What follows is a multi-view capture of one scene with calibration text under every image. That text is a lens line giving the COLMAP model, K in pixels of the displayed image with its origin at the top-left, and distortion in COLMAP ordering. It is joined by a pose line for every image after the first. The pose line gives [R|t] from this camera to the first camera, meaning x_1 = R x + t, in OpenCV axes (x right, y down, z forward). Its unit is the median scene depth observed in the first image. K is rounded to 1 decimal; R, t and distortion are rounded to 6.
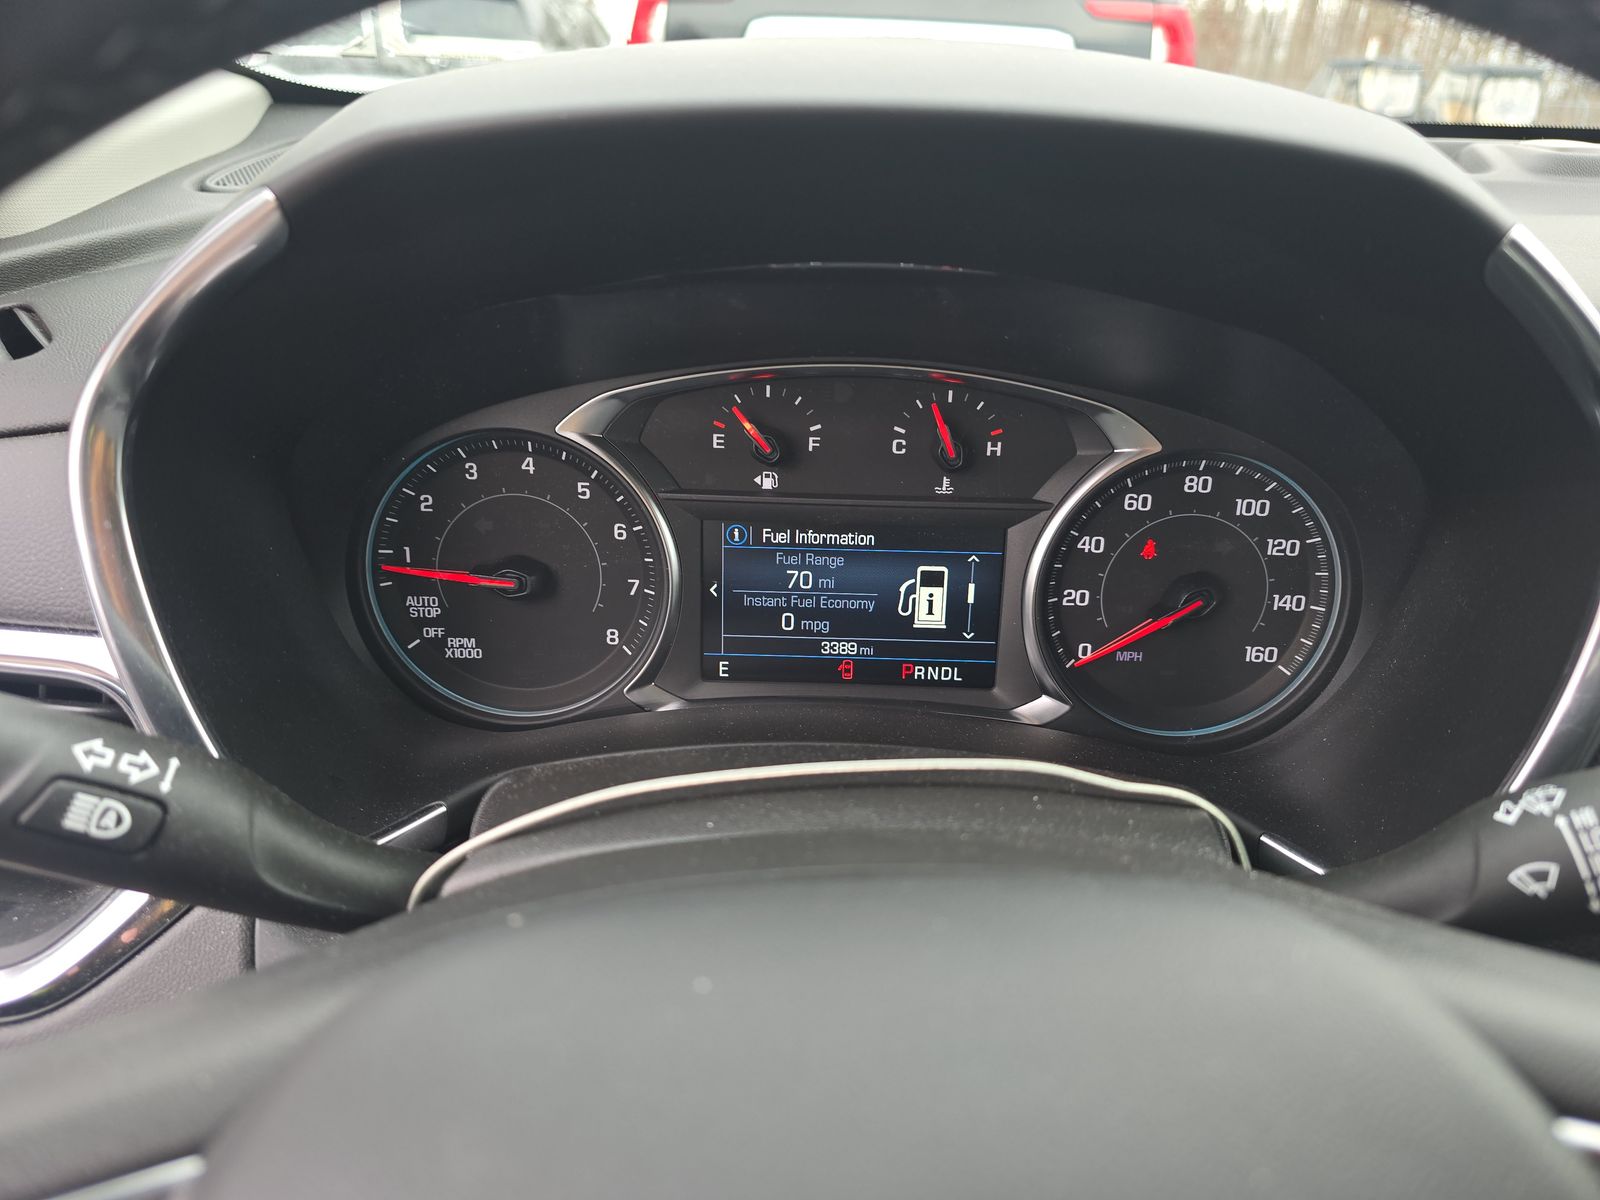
lens RADIAL K [[1106.2, 0, 807.9], [0, 1106.2, 589.4], [0, 0, 1]] dist [0.006388, -0.008087]
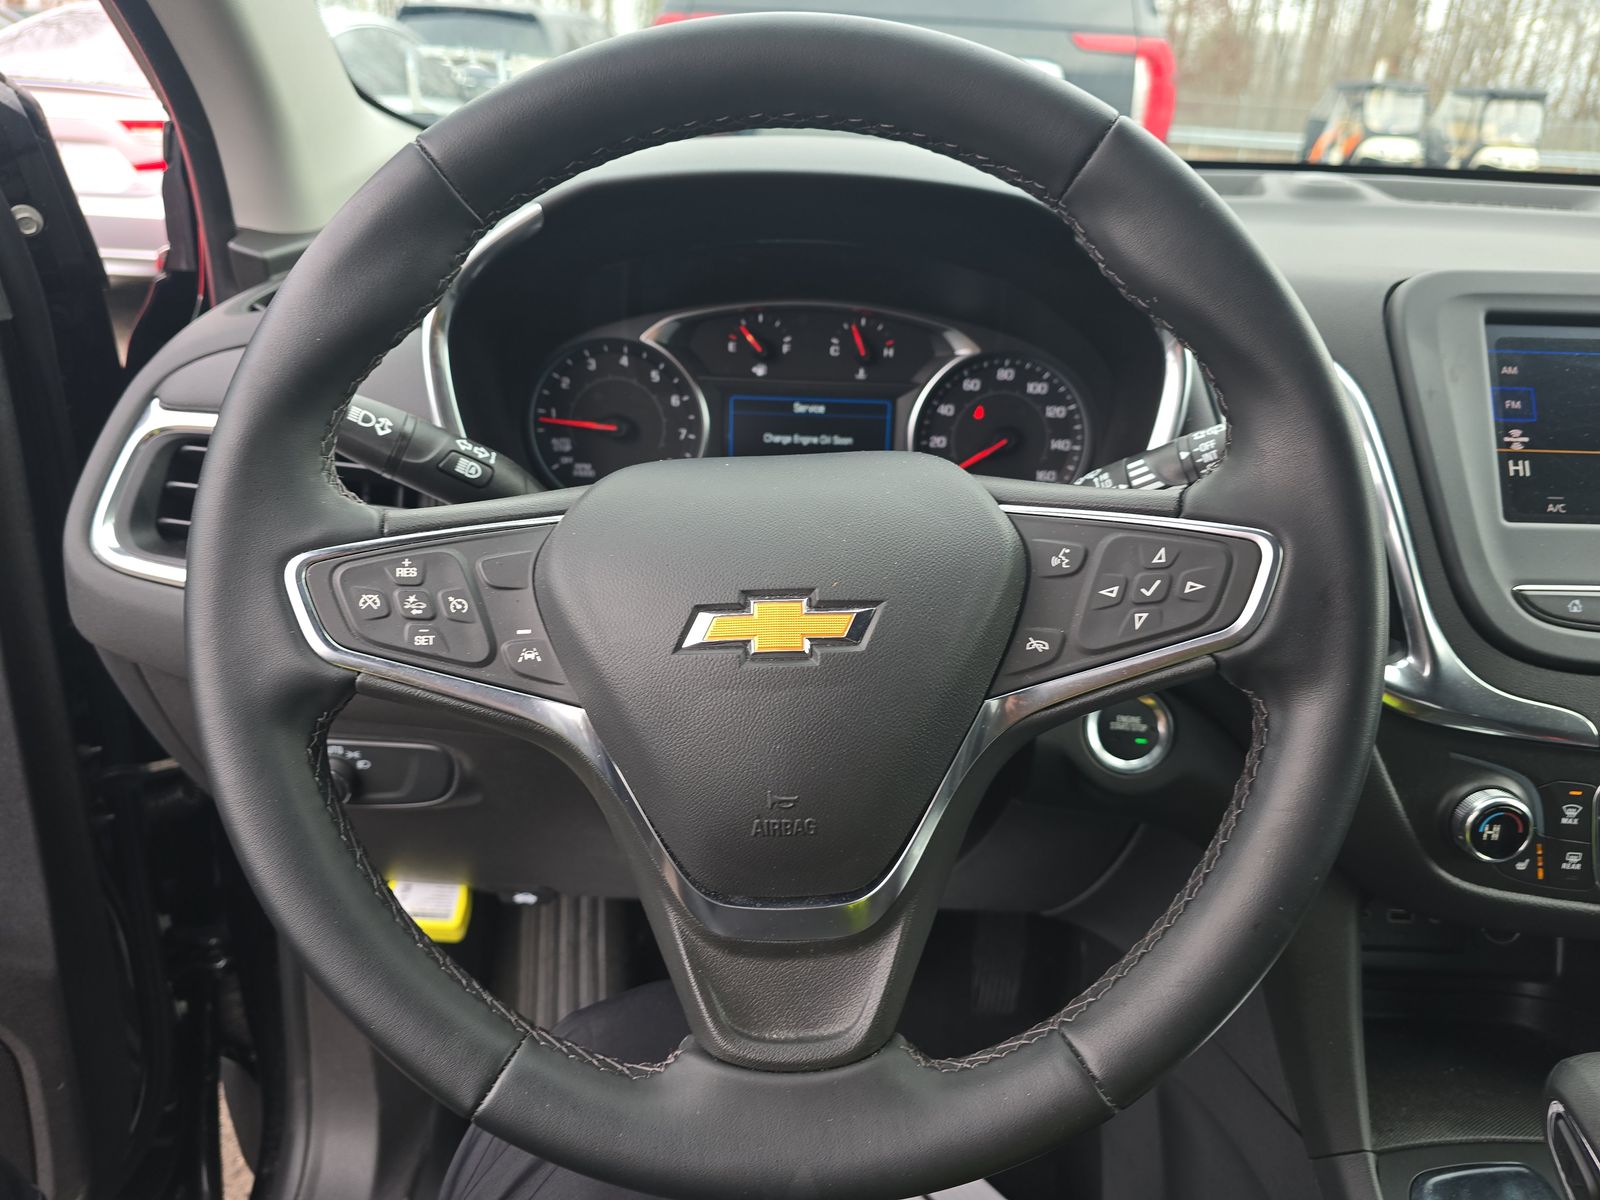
lens RADIAL K [[1106.2, 0, 806.0], [0, 1106.2, 603.4], [0, 0, 1]] dist [0.006388, -0.008087]
pose [[0.999885, 0.009352, -0.011907, 0.060418], [-0.009383, 0.999953, -0.002554, 0.273915], [0.011882, 0.002666, 0.999926, -0.751020]]
